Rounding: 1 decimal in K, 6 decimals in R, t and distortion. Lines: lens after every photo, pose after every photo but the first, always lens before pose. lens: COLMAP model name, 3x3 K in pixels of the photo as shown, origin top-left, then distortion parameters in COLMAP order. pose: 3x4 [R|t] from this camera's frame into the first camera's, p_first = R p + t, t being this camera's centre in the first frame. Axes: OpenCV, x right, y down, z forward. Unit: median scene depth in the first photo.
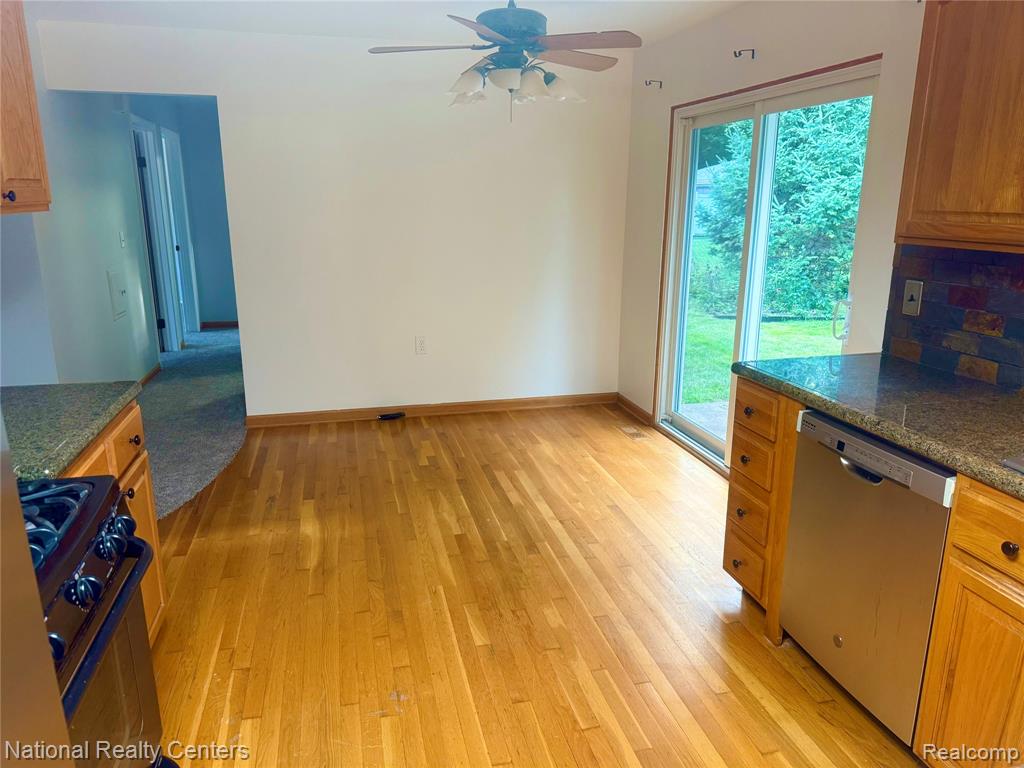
lens RADIAL K [[719.4, 0, 511.5], [0, 719.4, 387.7], [0, 0, 1]] dist [0.013043, 0.001288]
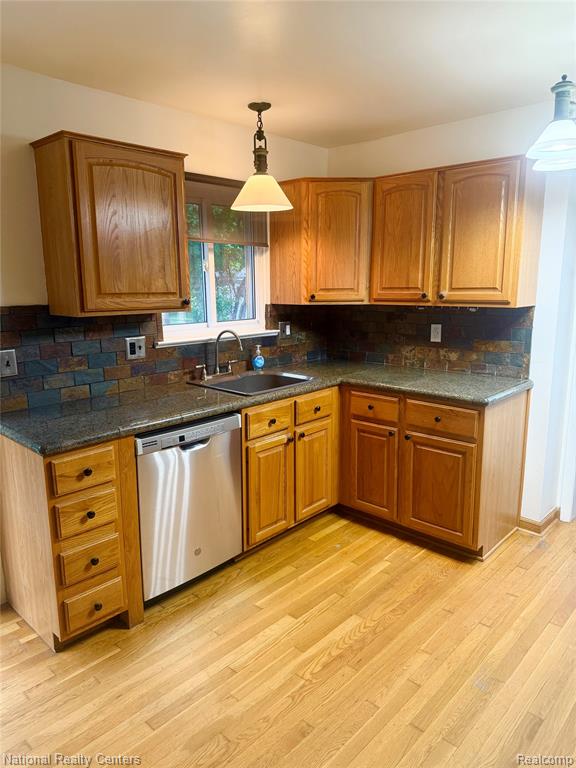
lens RADIAL K [[539.6, 0, 287.2], [0, 539.6, 378.9], [0, 0, 1]] dist [0.013043, 0.001288]
pose [[-0.551666, -0.151832, 0.820129, -0.620546], [0.218709, 0.922551, 0.317910, -0.364854], [-0.804879, 0.354750, -0.475733, 1.324294]]
